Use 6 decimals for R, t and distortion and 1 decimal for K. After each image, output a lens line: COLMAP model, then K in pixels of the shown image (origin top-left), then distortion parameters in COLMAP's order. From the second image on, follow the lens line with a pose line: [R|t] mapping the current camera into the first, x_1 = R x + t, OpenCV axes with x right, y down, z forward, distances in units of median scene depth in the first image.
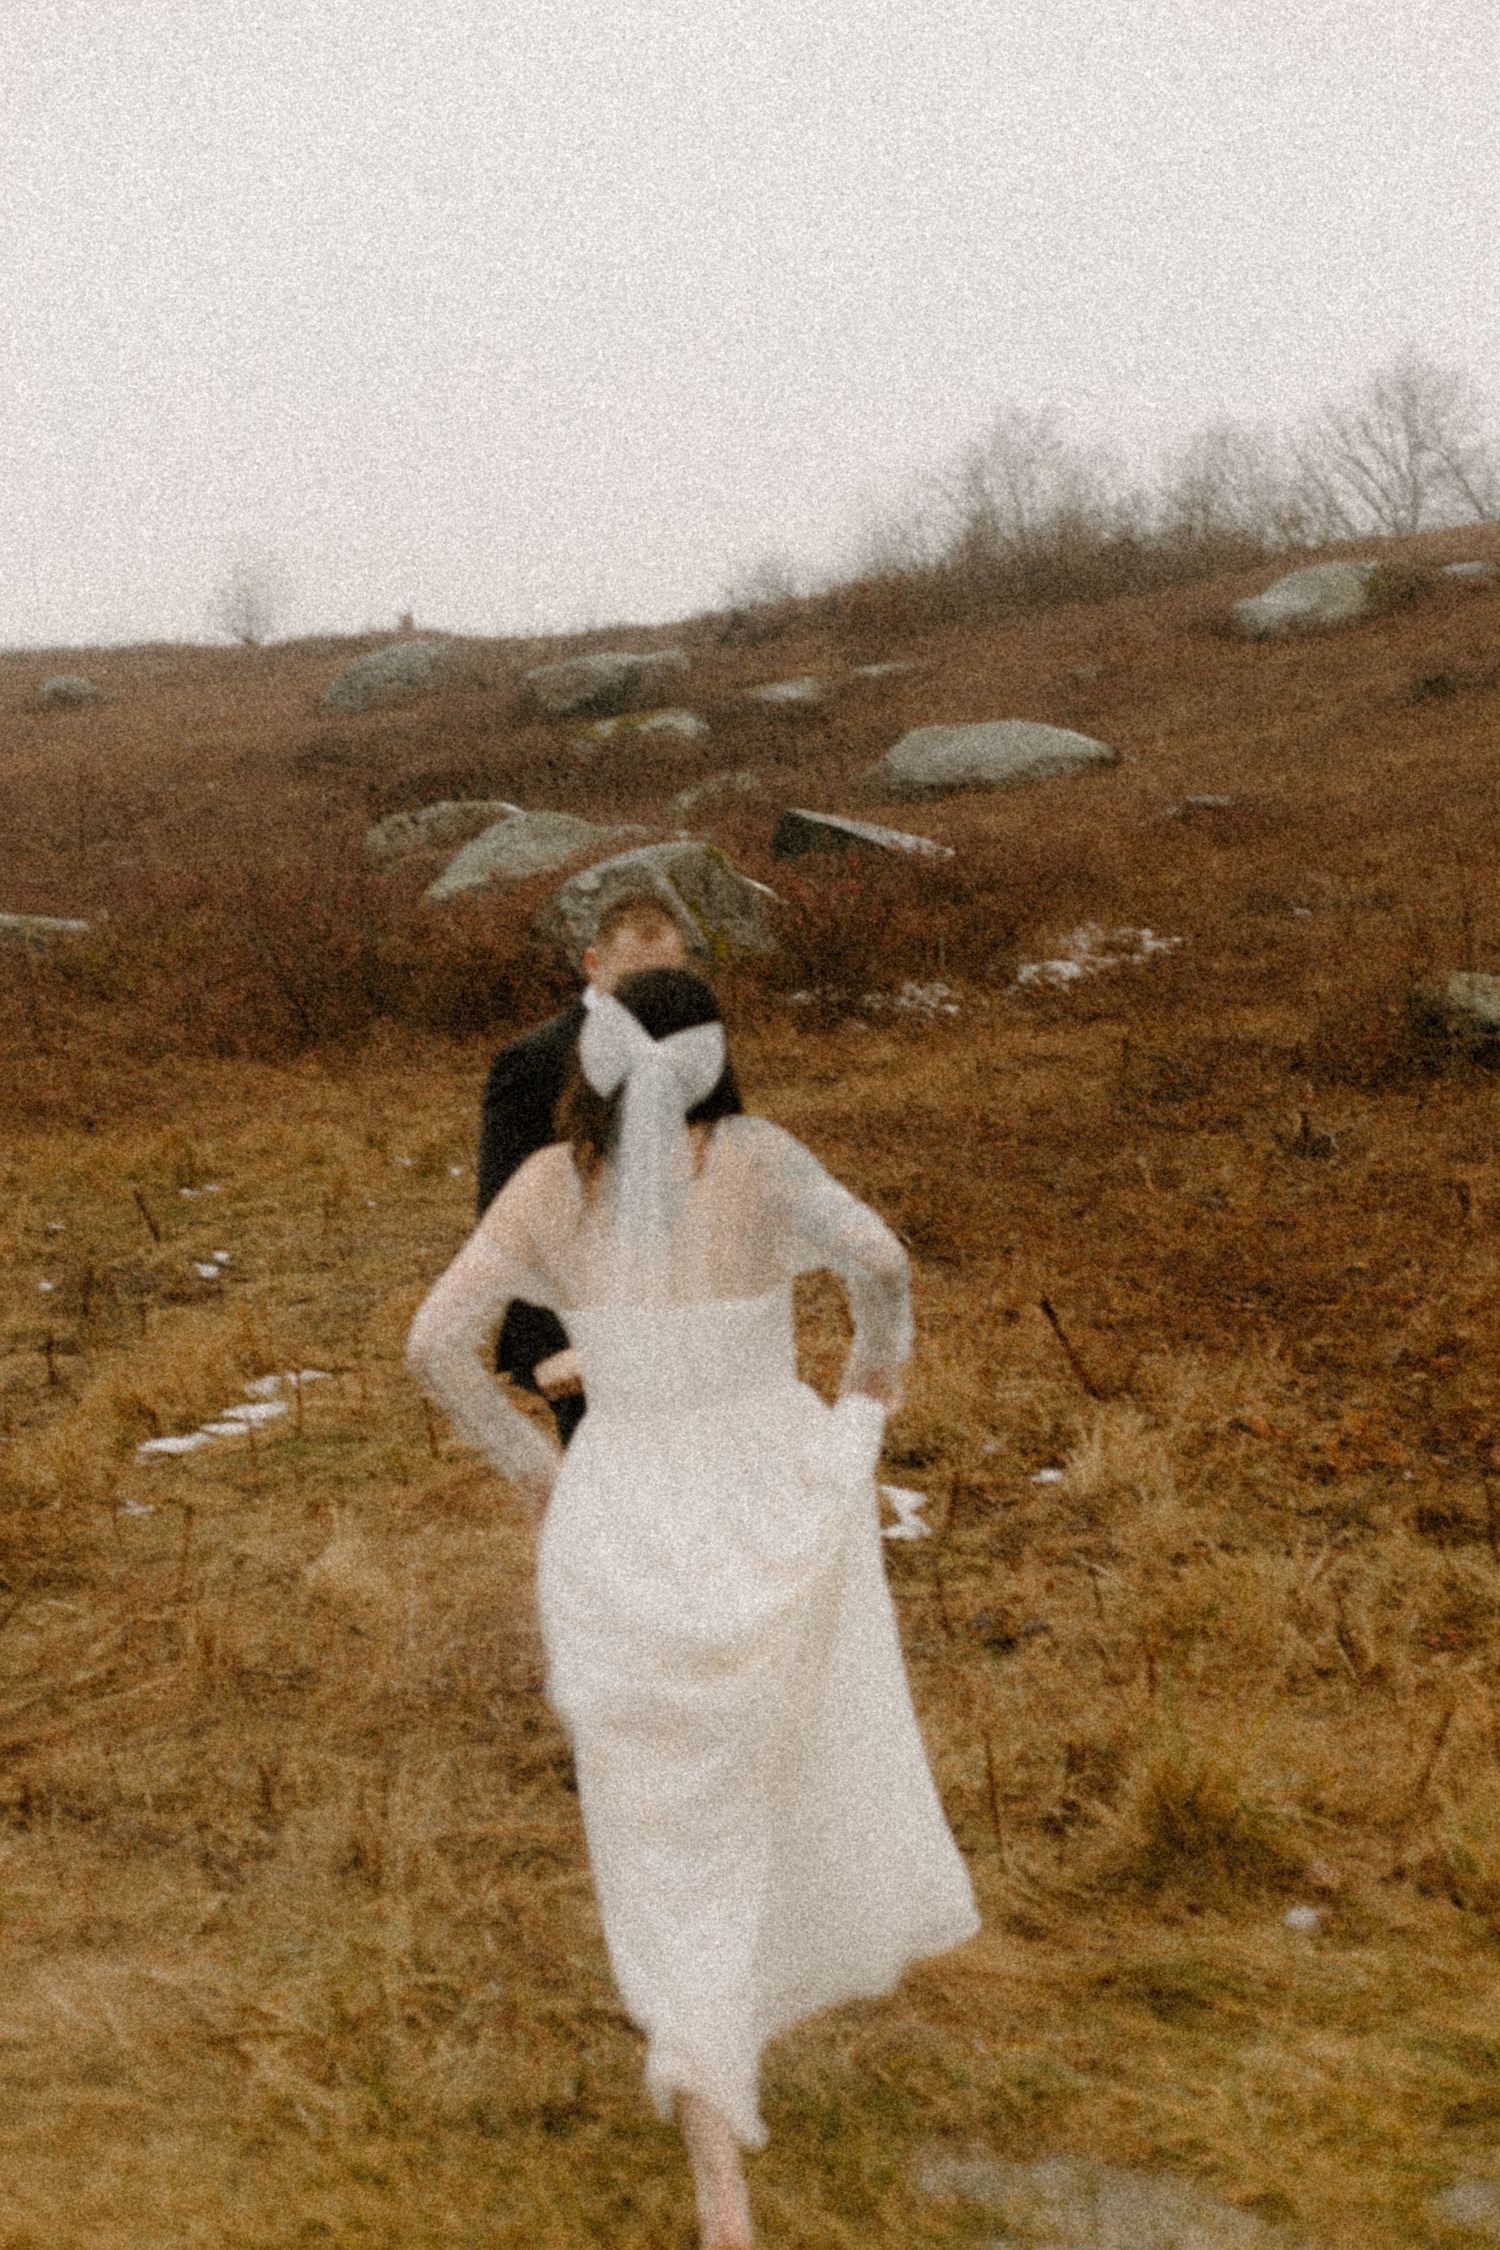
lens RADIAL K [[3400.3, 0, 750.0], [0, 3400.3, 1125.0], [0, 0, 1]] dist [0.039524, -0.034832]
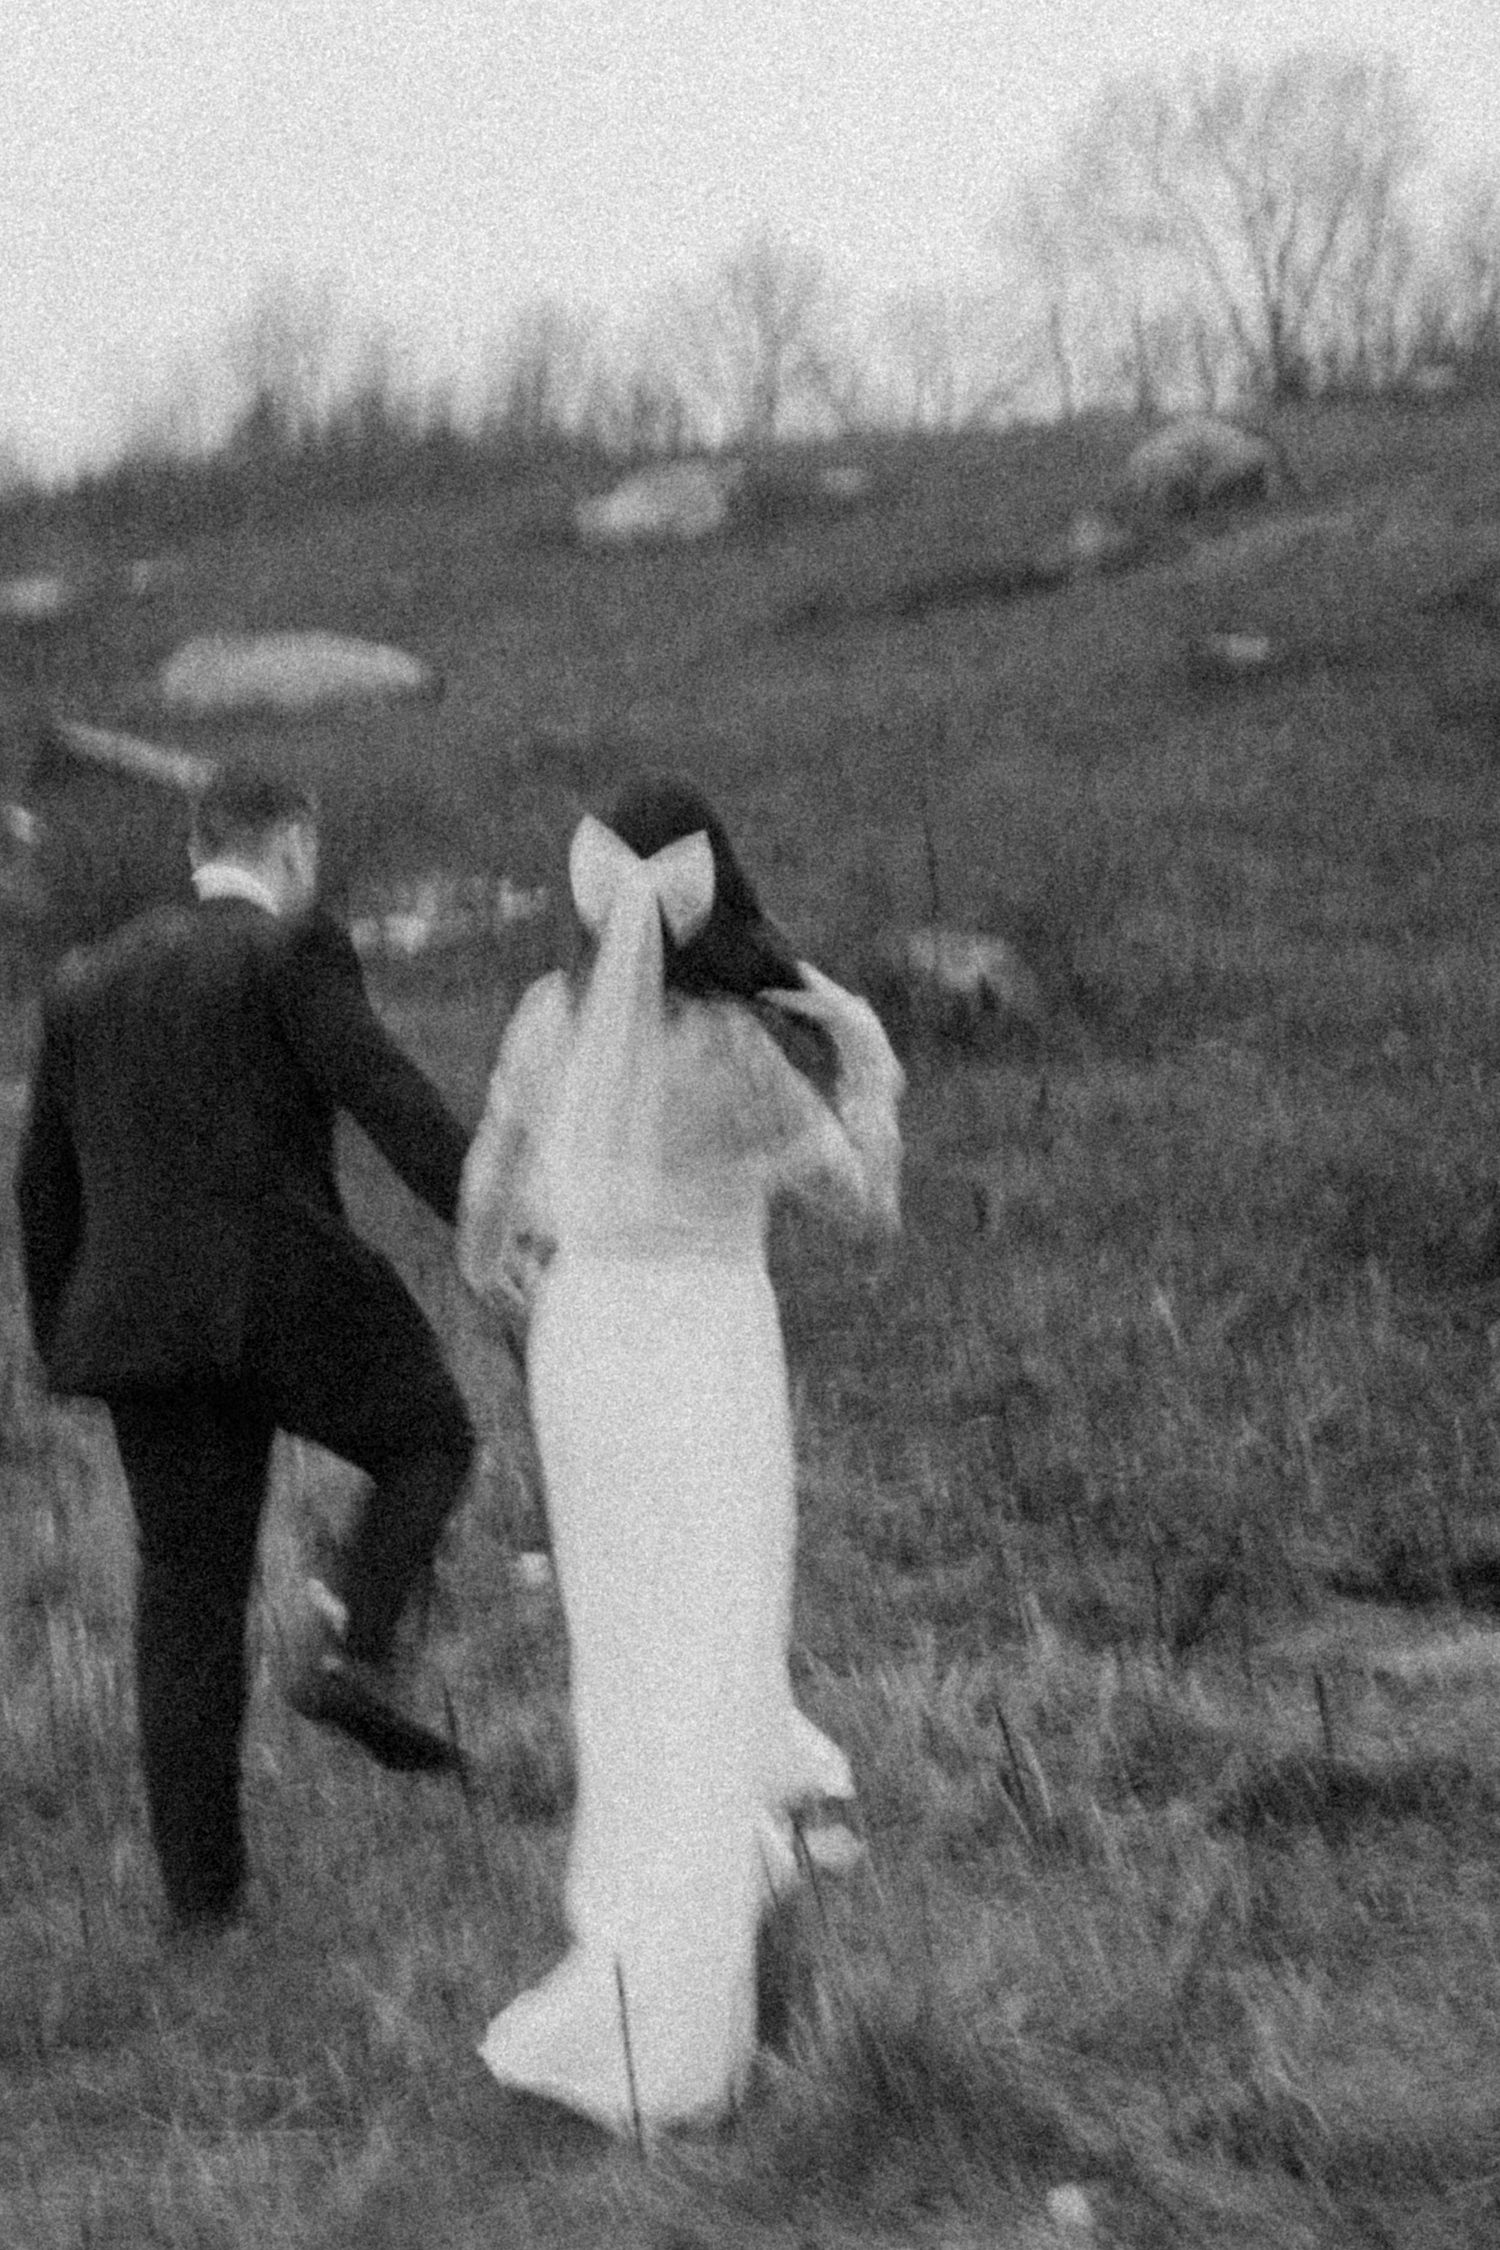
lens RADIAL K [[3400.3, 0, 750.0], [0, 3400.3, 1125.0], [0, 0, 1]] dist [0.039524, -0.034832]
pose [[0.960597, 0.004499, 0.277907, -0.052147], [-0.002764, 0.999974, -0.006635, 0.006297], [-0.277930, 0.005606, 0.960585, 0.171565]]
